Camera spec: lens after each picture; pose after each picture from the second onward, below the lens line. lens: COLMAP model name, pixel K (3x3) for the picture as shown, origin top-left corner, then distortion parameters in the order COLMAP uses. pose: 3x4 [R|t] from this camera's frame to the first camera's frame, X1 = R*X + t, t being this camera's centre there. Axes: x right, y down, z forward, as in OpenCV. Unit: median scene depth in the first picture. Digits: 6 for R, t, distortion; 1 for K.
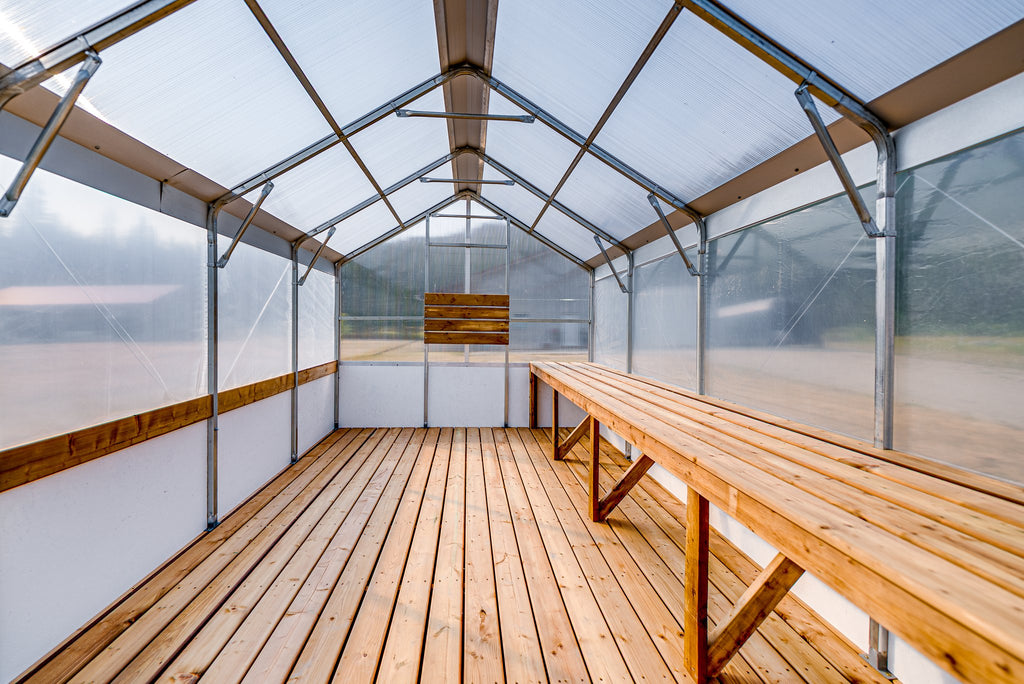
lens RADIAL K [[431.6, 0, 512.0], [0, 431.6, 342.0], [0, 0, 1]] dist [-0.012746, 0.000006]
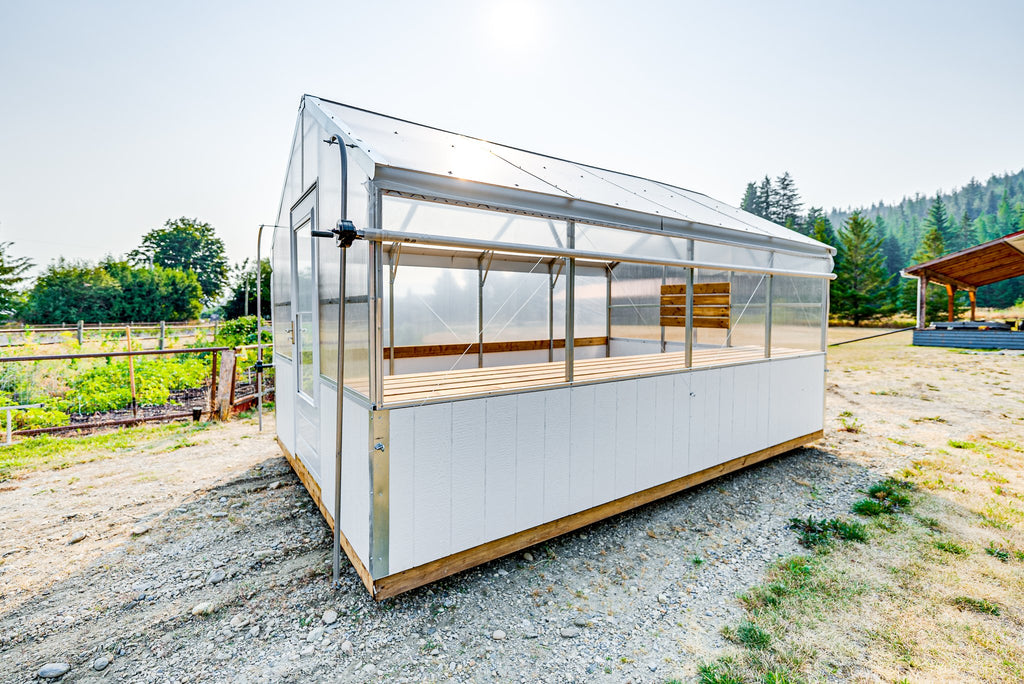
lens RADIAL K [[431.6, 0, 512.0], [0, 431.6, 342.0], [0, 0, 1]] dist [-0.012746, 0.000006]
pose [[0.513307, 0.050906, -0.856694, 0.638486], [-0.027223, 0.998703, 0.043034, 0.007339], [0.857773, 0.001232, 0.514027, -0.007284]]
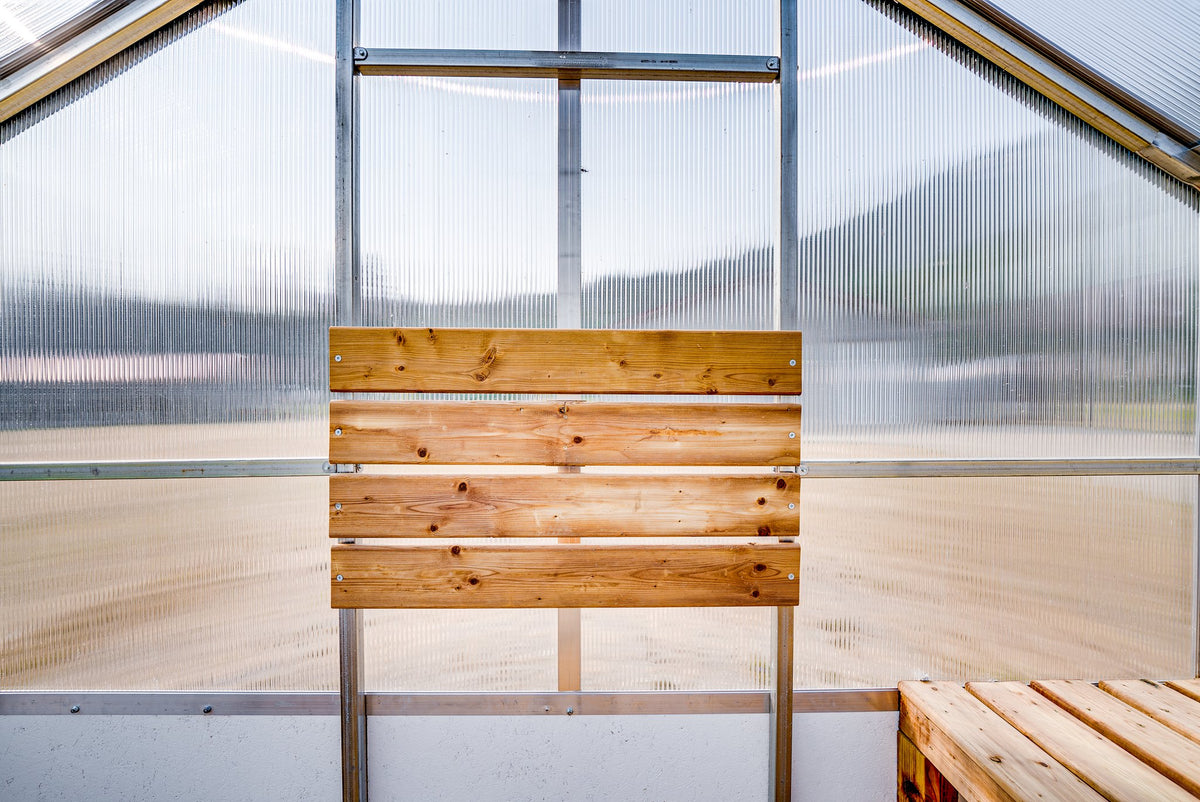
lens RADIAL K [[505.8, 0, 600.0], [0, 505.8, 401.0], [0, 0, 1]] dist [-0.012746, 0.000006]
pose [[0.997027, -0.006744, -0.076751, -0.073701], [0.003913, 0.999308, -0.036982, -0.073148], [0.076948, 0.036572, 0.996364, 0.789230]]
